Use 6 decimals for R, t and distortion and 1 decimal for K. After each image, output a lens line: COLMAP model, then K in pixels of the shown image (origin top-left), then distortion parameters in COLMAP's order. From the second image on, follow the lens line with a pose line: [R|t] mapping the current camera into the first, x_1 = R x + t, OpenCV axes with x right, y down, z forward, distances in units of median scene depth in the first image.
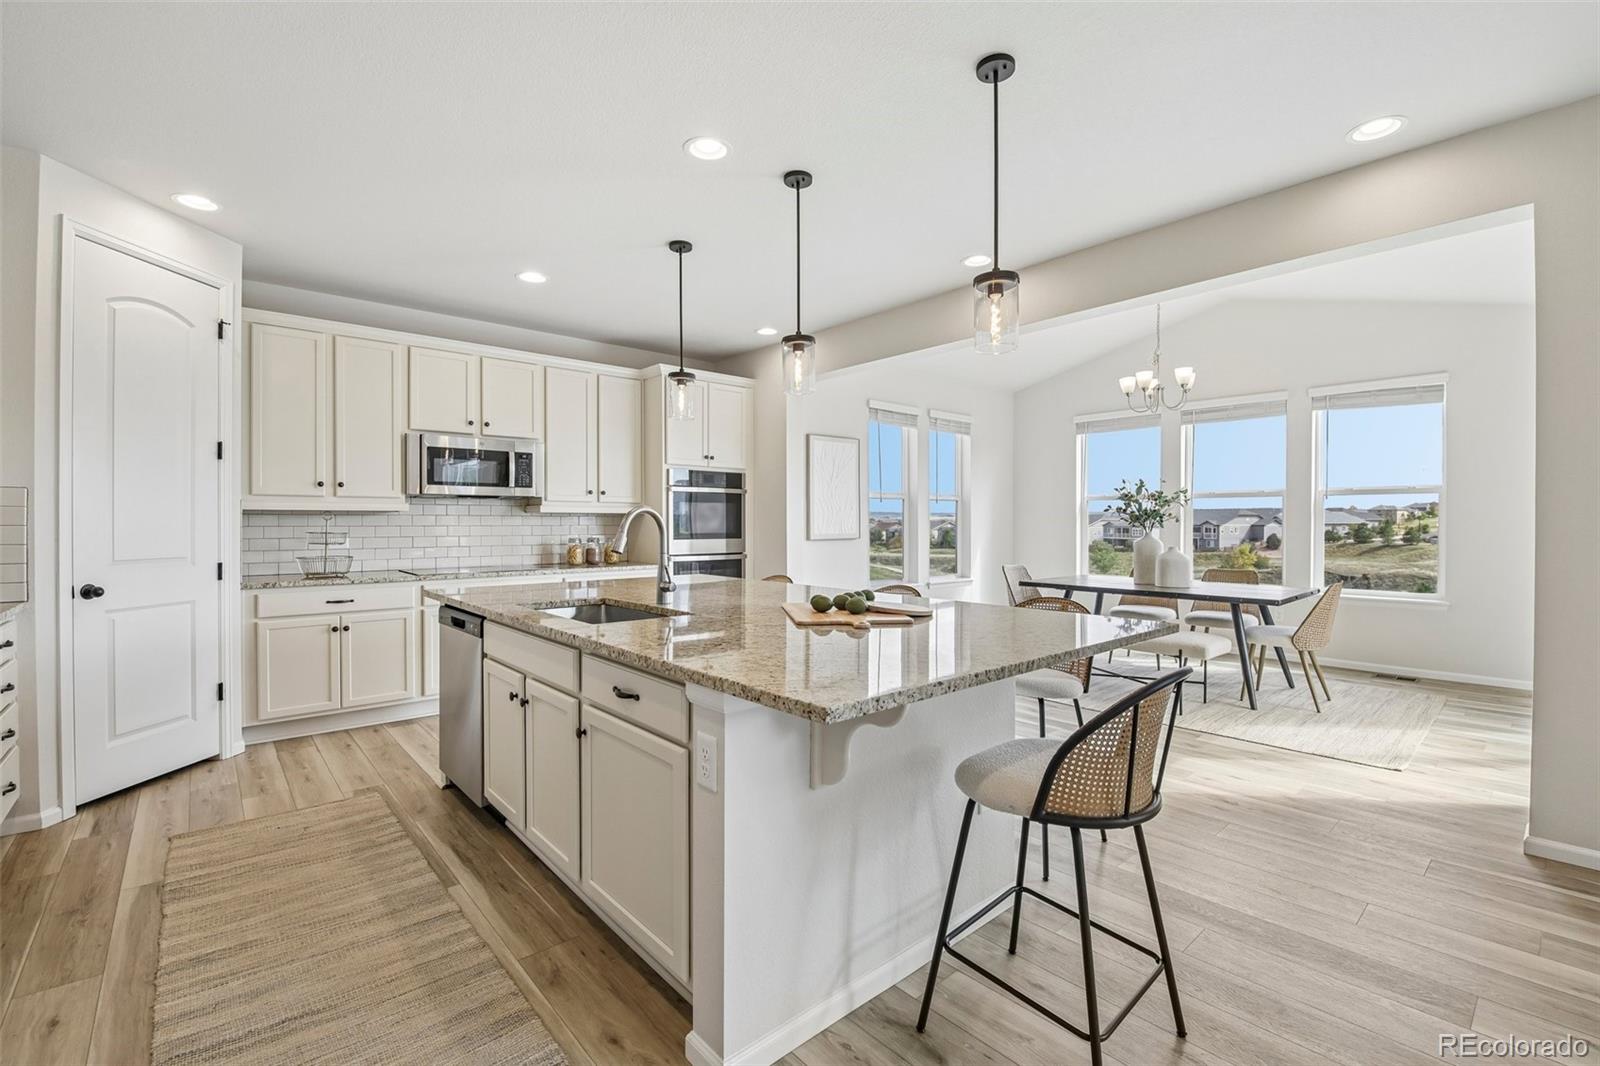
lens RADIAL K [[713.7, 0, 795.0], [0, 713.7, 527.4], [0, 0, 1]] dist [-0.000549, -0.005603]
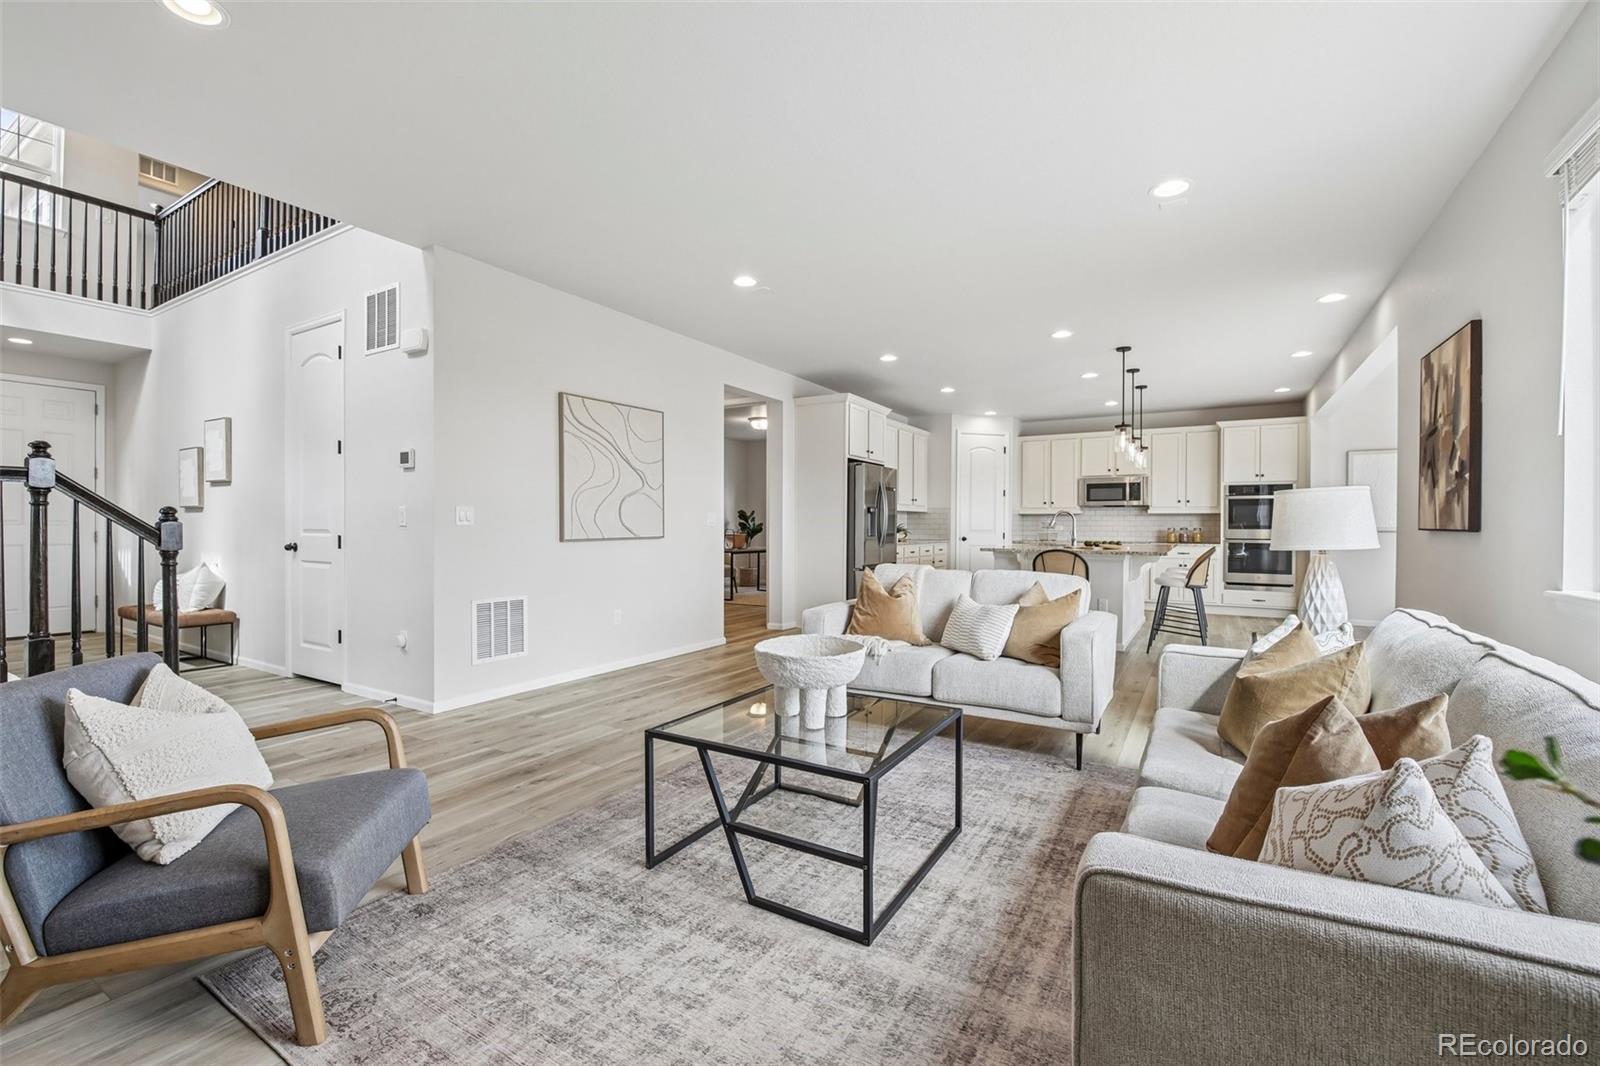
lens RADIAL K [[685.9, 0, 786.5], [0, 685.9, 528.7], [0, 0, 1]] dist [-0.000893, -0.000113]
pose [[0.304552, 0.004587, -0.952485, 1.072099], [-0.011100, 0.999938, 0.001267, 0.027847], [0.952431, 0.010187, 0.304584, -0.456786]]
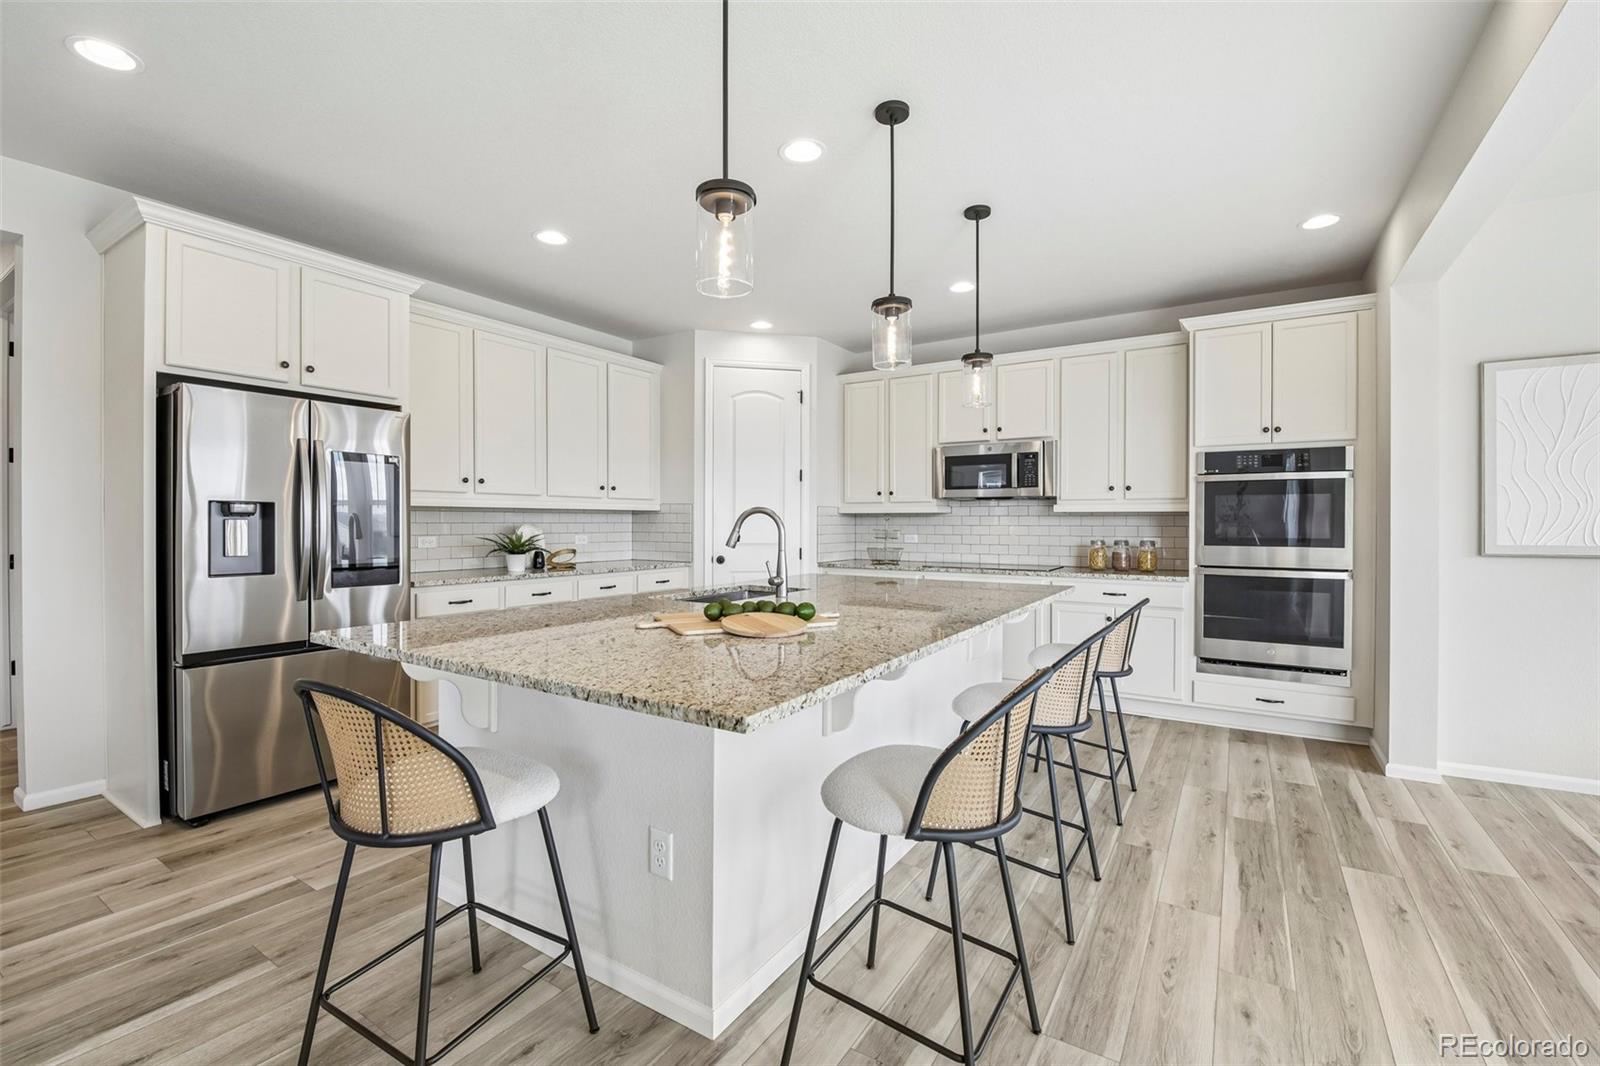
lens RADIAL K [[695.5, 0, 766.2], [0, 695.5, 526.7], [0, 0, 1]] dist [-0.000773, 0.000061]
pose [[0.260415, 0.005962, -0.965478, 0.448239], [-0.008989, 0.999953, 0.003751, -0.001147], [0.965455, 0.007702, 0.260457, 0.381898]]
